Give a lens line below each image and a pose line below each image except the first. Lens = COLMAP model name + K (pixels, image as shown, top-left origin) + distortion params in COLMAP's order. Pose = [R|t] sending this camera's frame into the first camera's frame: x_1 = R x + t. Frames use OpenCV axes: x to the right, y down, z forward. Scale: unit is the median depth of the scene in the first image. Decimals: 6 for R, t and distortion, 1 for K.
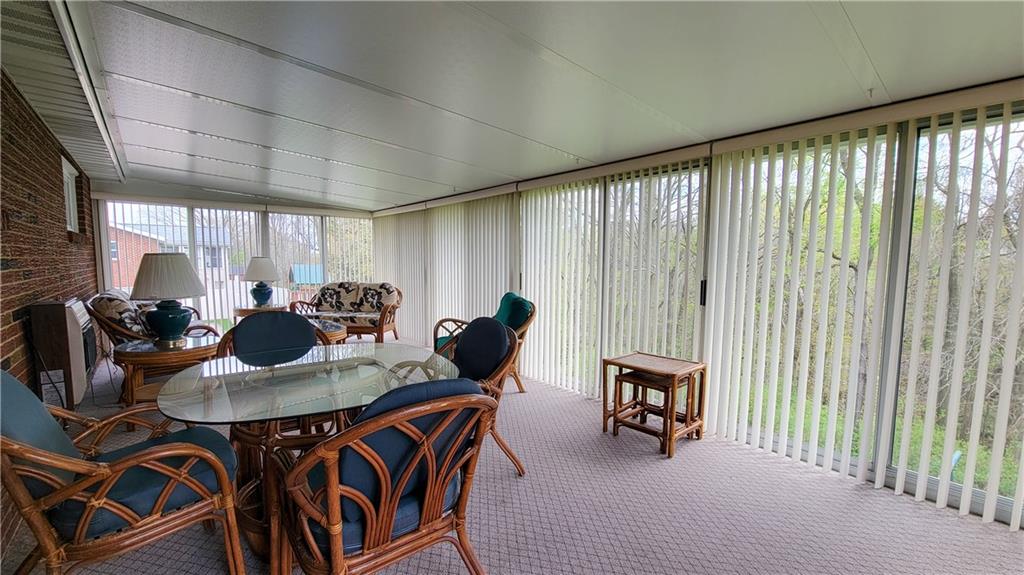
lens RADIAL K [[419.8, 0, 504.9], [0, 419.8, 290.6], [0, 0, 1]] dist [-0.001526, -0.000248]
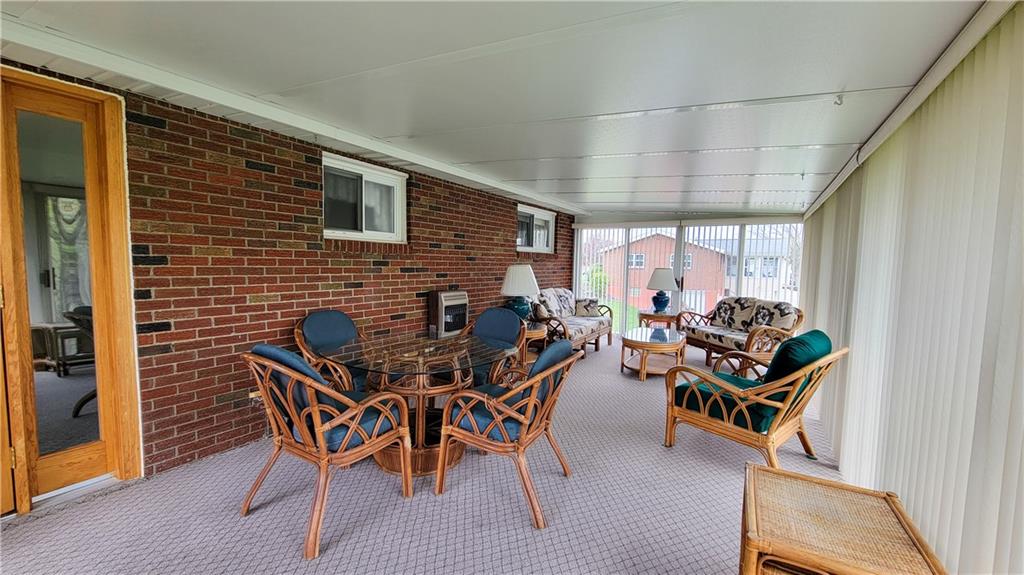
lens RADIAL K [[419.8, 0, 506.4], [0, 419.8, 293.6], [0, 0, 1]] dist [-0.001526, -0.000248]
pose [[0.333015, 0.070120, -0.940311, 0.297862], [-0.086103, 0.995326, 0.043729, -0.024668], [0.938982, 0.066401, 0.337496, 0.227583]]
